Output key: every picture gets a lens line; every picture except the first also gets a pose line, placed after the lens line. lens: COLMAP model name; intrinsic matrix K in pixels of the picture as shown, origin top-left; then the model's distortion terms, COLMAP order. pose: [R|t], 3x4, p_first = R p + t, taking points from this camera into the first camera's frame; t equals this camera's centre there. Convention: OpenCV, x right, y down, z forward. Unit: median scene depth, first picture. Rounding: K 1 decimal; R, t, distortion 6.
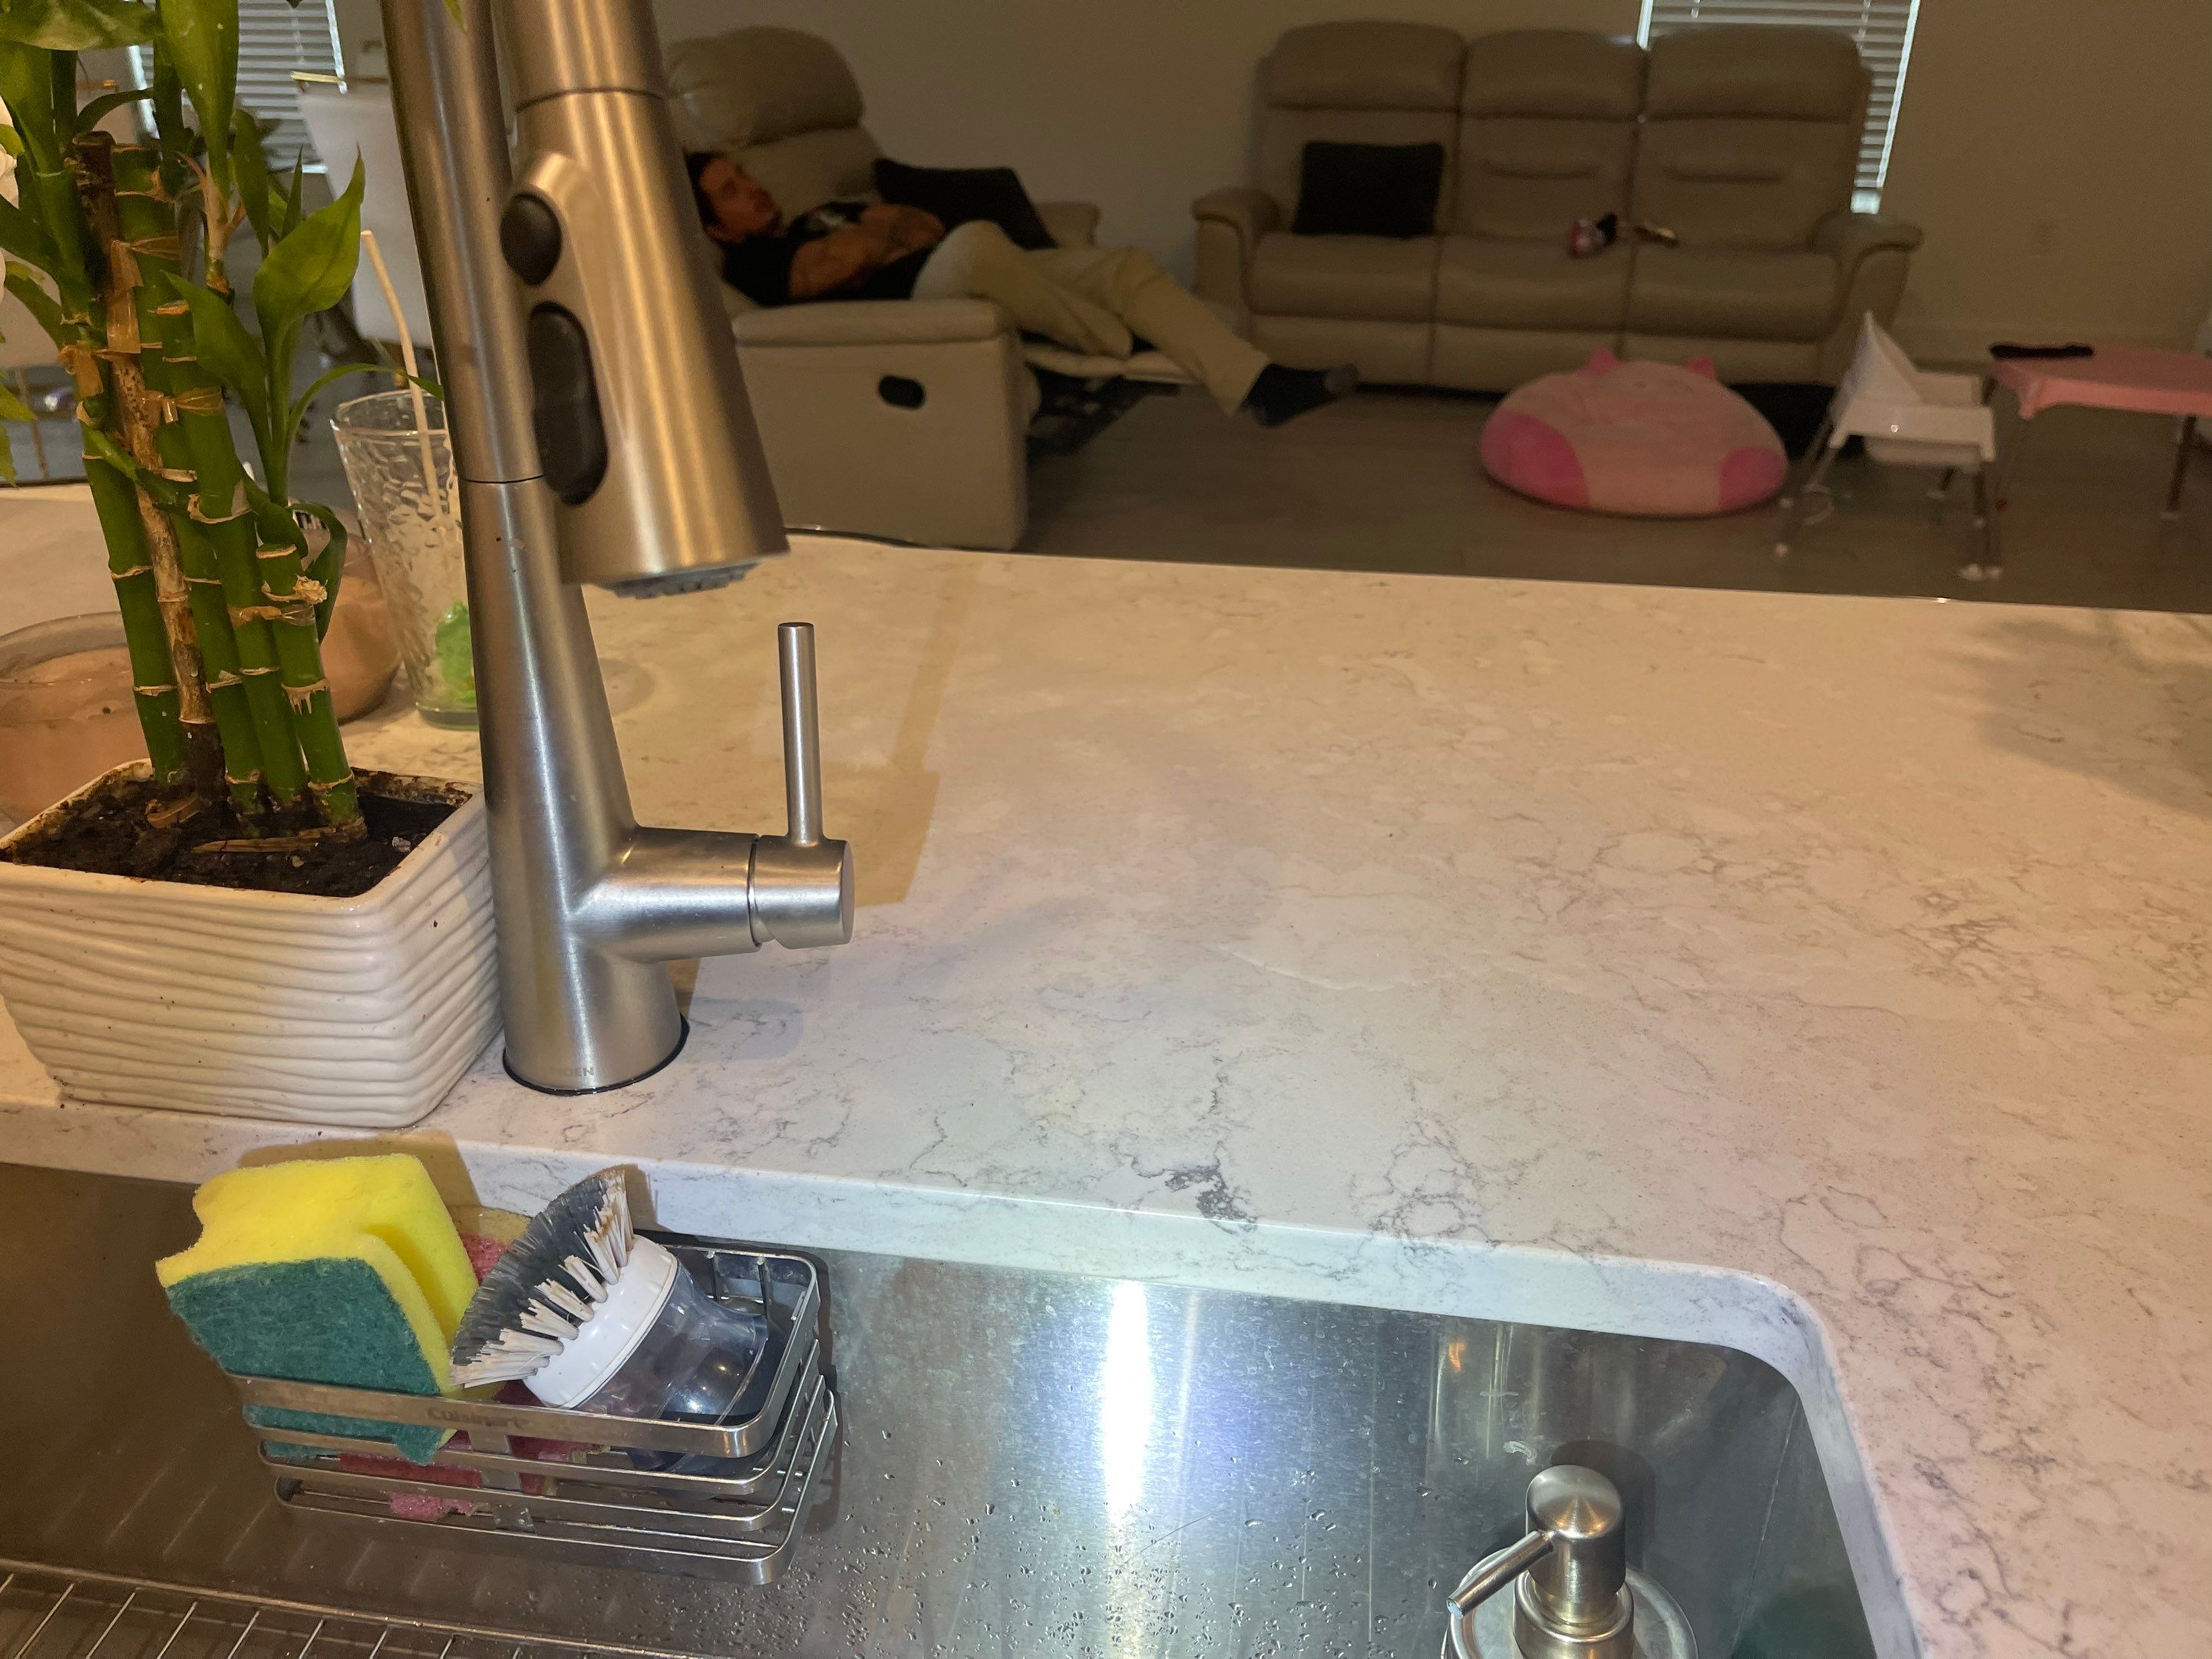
lens RADIAL K [[1637.8, 0, 1106.0], [0, 1637.8, 829.5], [0, 0, 1]] dist [0.068027, -0.117059]
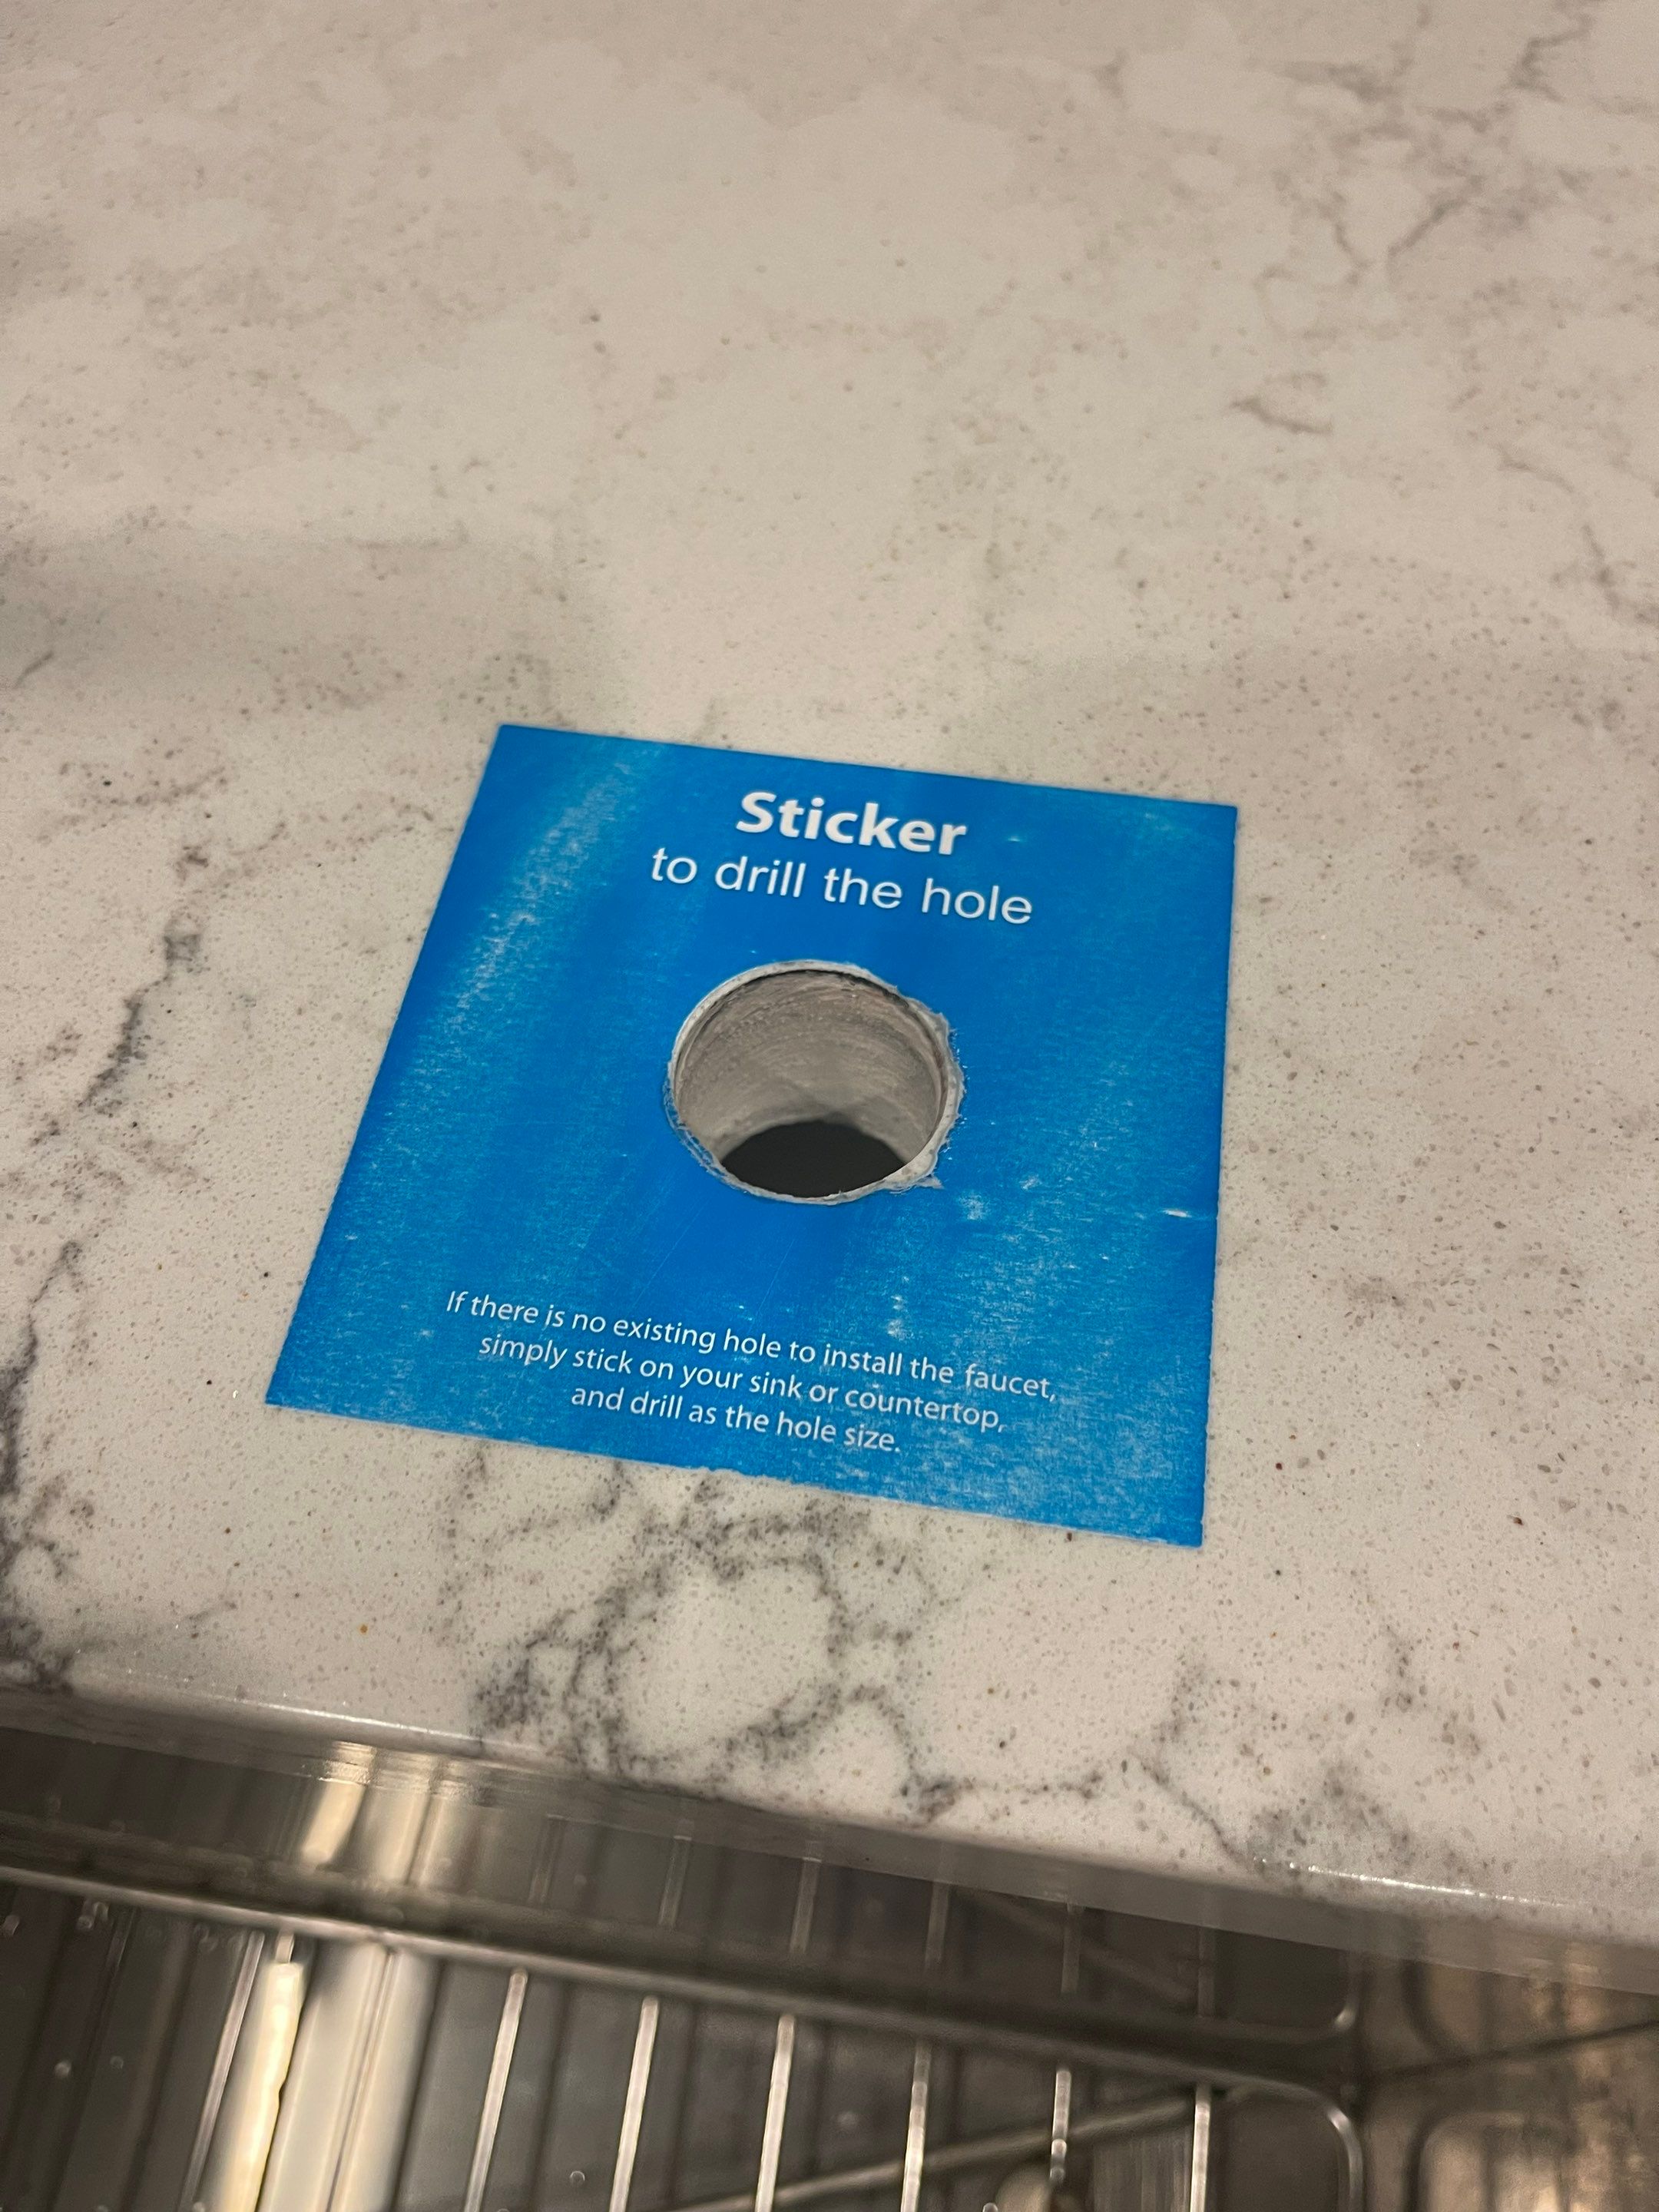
lens RADIAL K [[1717.8, 0, 829.5], [0, 1717.8, 1106.0], [0, 0, 1]] dist [0.059927, -0.136084]
pose [[0.999797, -0.005312, -0.019431, 0.156806], [0.014826, 0.847051, 0.531304, 0.008763], [0.013637, -0.531485, 0.846958, 0.575398]]
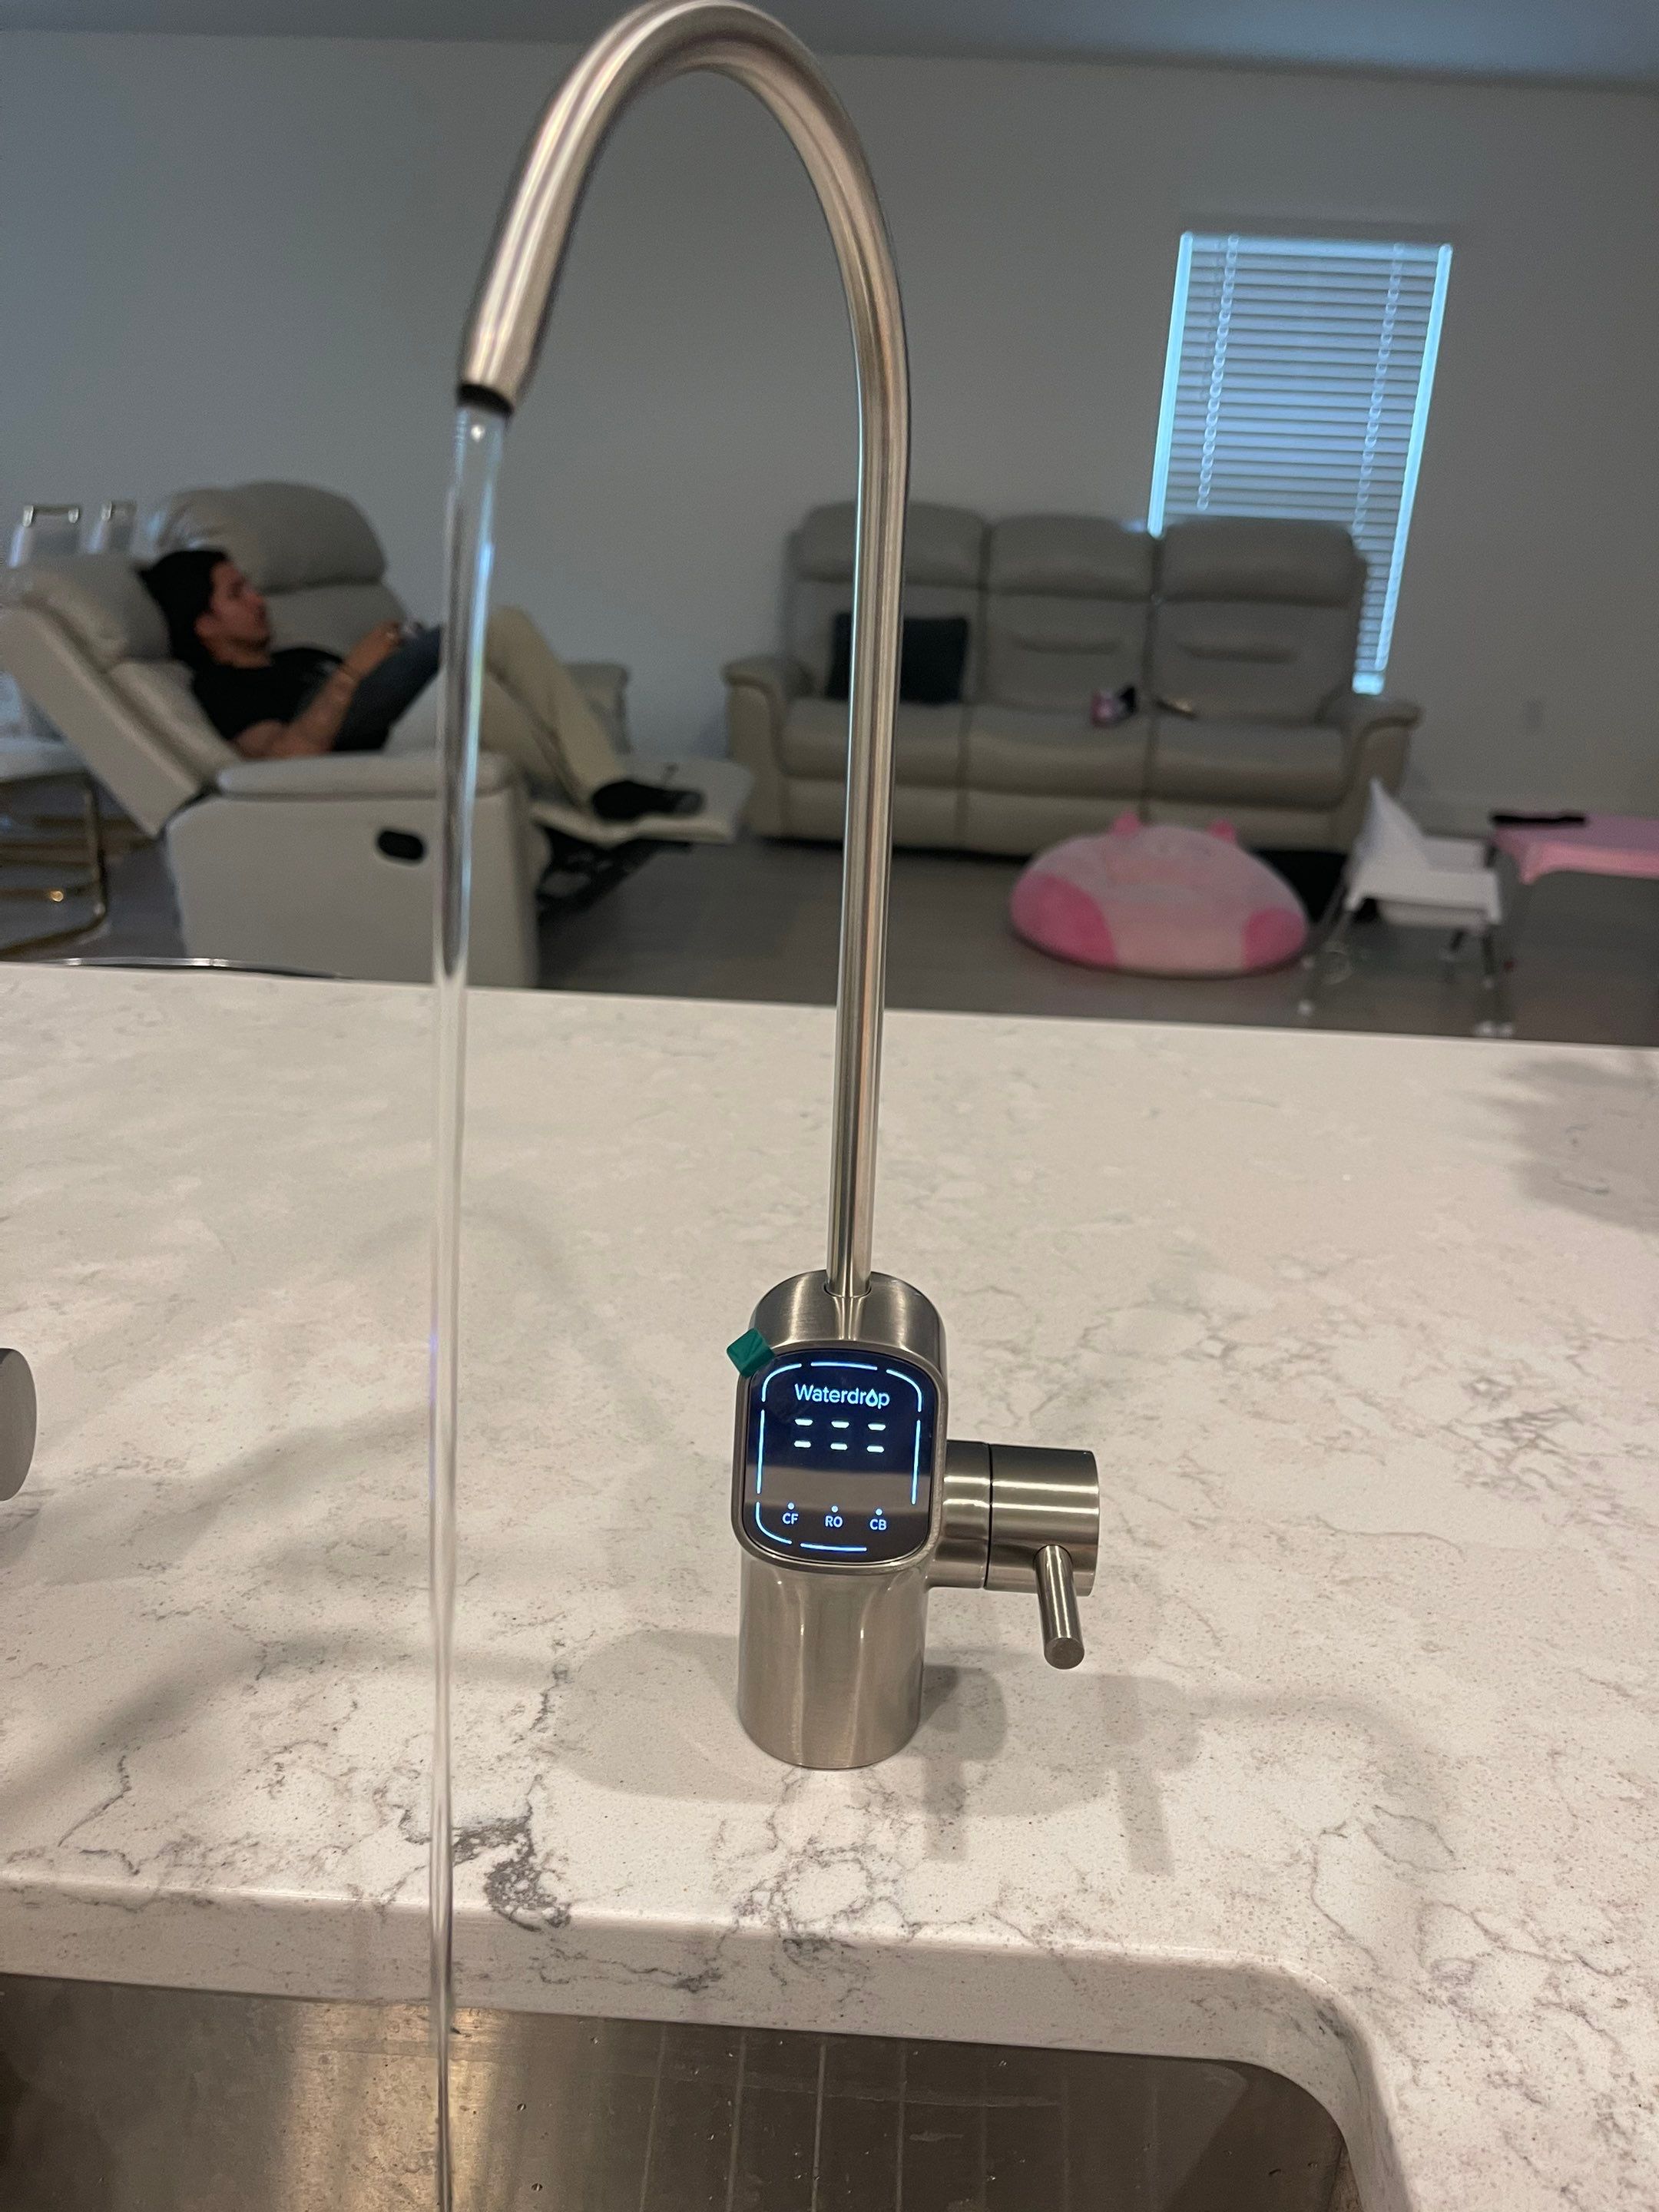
lens RADIAL K [[1651.4, 0, 827.7], [0, 1651.4, 1139.5], [0, 0, 1]] dist [0.072166, -0.131898]
pose [[0.994632, -0.006624, 0.103261, 0.090994], [0.016024, 0.995770, -0.090477, -0.009754], [-0.102225, 0.091646, 0.990531, 0.199029]]
